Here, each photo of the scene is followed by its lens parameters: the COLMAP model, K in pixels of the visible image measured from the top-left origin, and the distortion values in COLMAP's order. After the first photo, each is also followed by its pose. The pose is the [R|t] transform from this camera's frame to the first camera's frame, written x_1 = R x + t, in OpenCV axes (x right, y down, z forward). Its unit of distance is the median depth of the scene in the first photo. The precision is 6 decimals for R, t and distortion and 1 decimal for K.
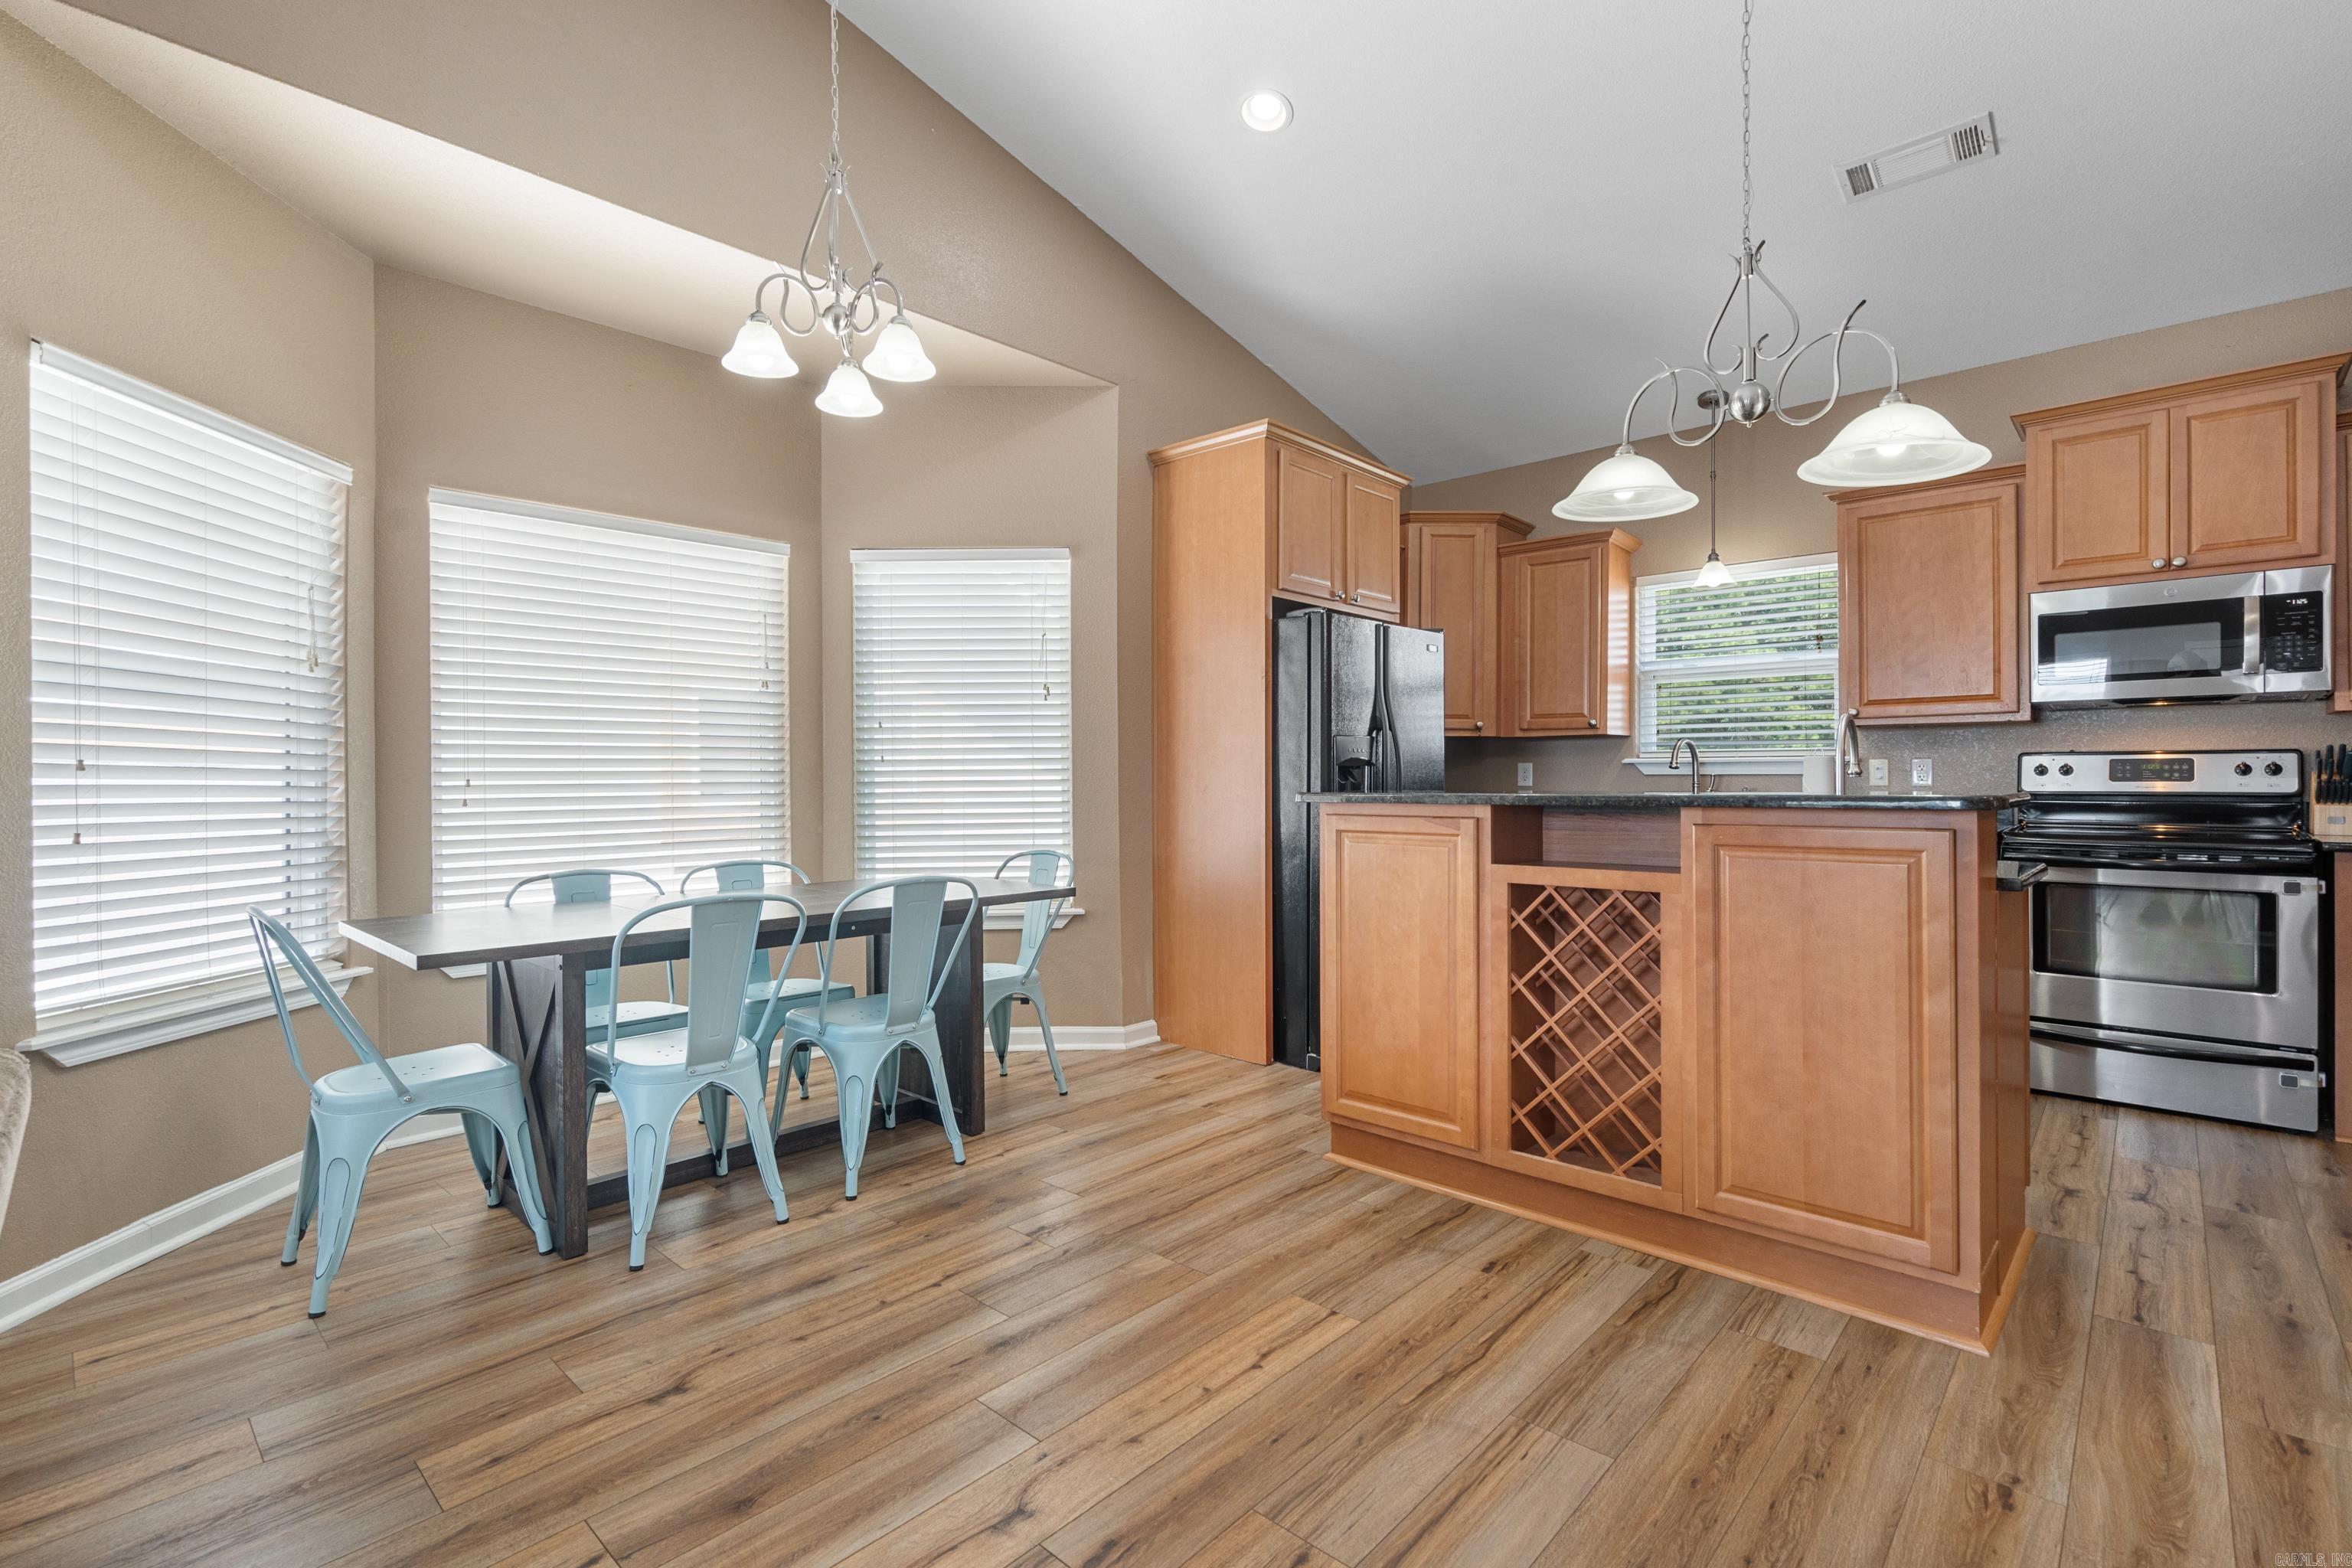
lens RADIAL K [[1065.1, 0, 1174.0], [0, 1065.1, 783.9], [0, 0, 1]] dist [0.000139, -0.000138]
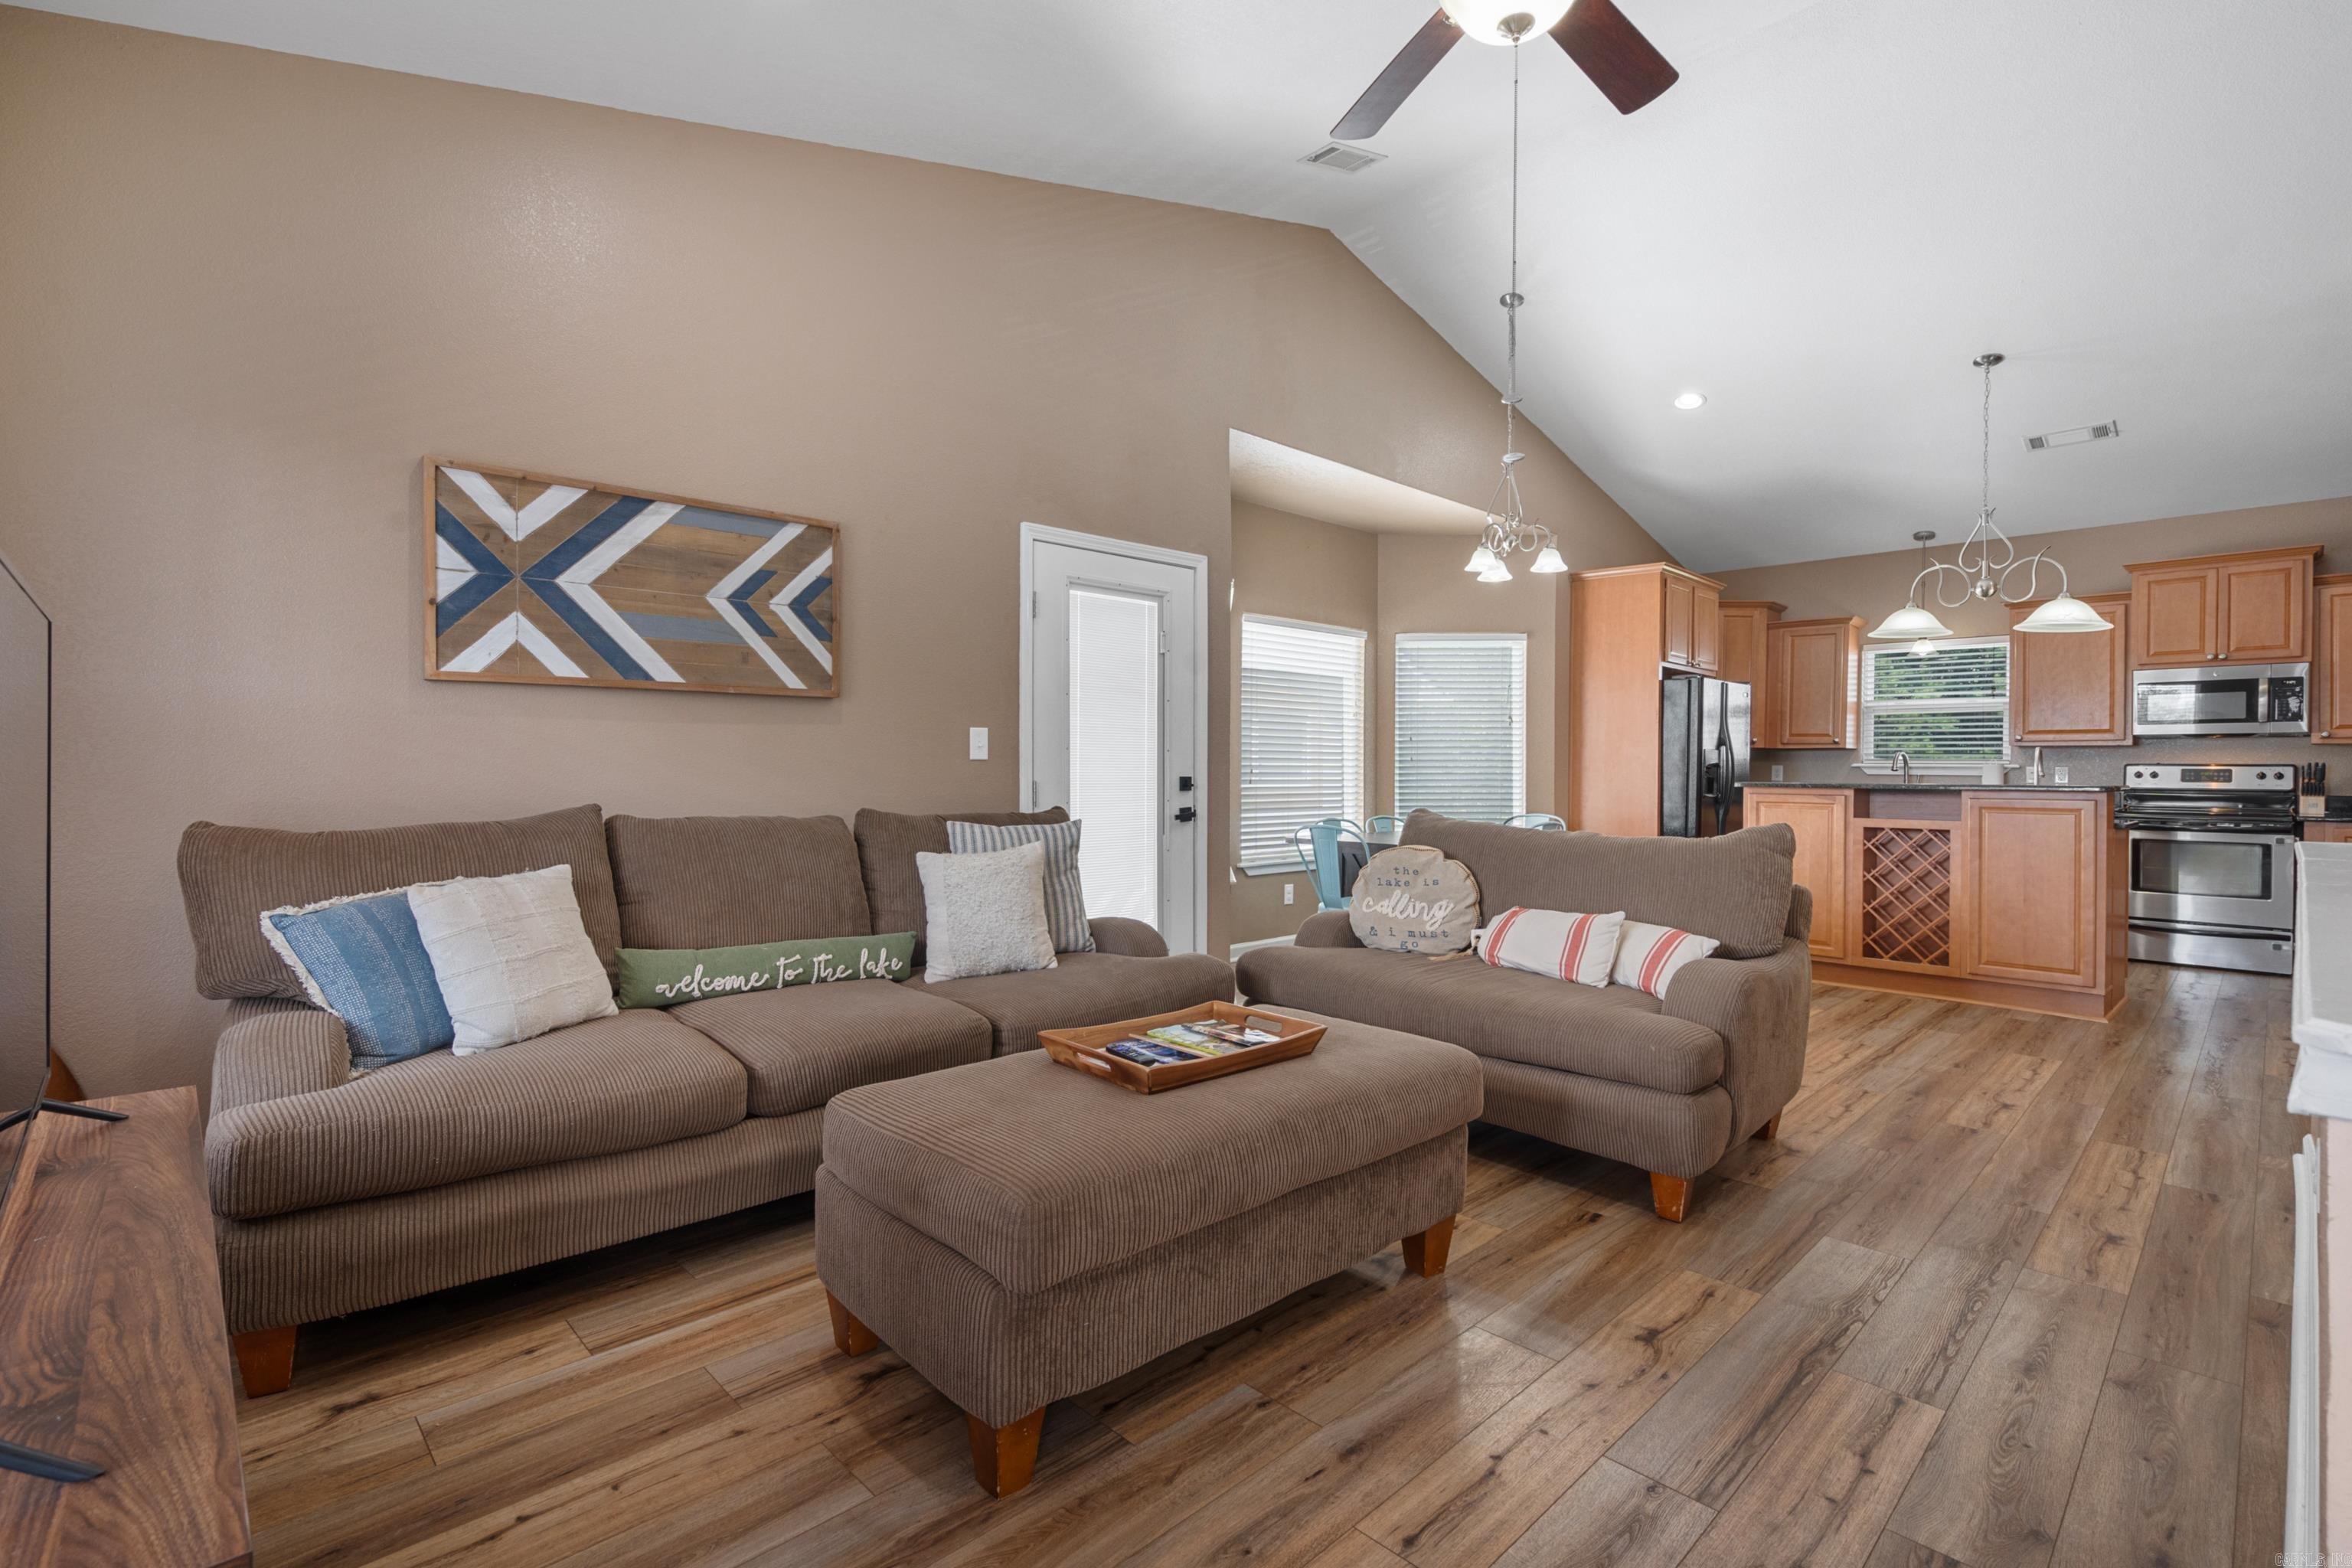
lens RADIAL K [[1072.6, 0, 1167.2], [0, 1072.6, 778.6], [0, 0, 1]] dist [-0.002898, -0.000007]
pose [[0.998203, 0.012487, -0.058608, -0.698614], [-0.012326, 0.999919, 0.003102, 0.007760], [0.058642, -0.002374, 0.998276, -0.878273]]
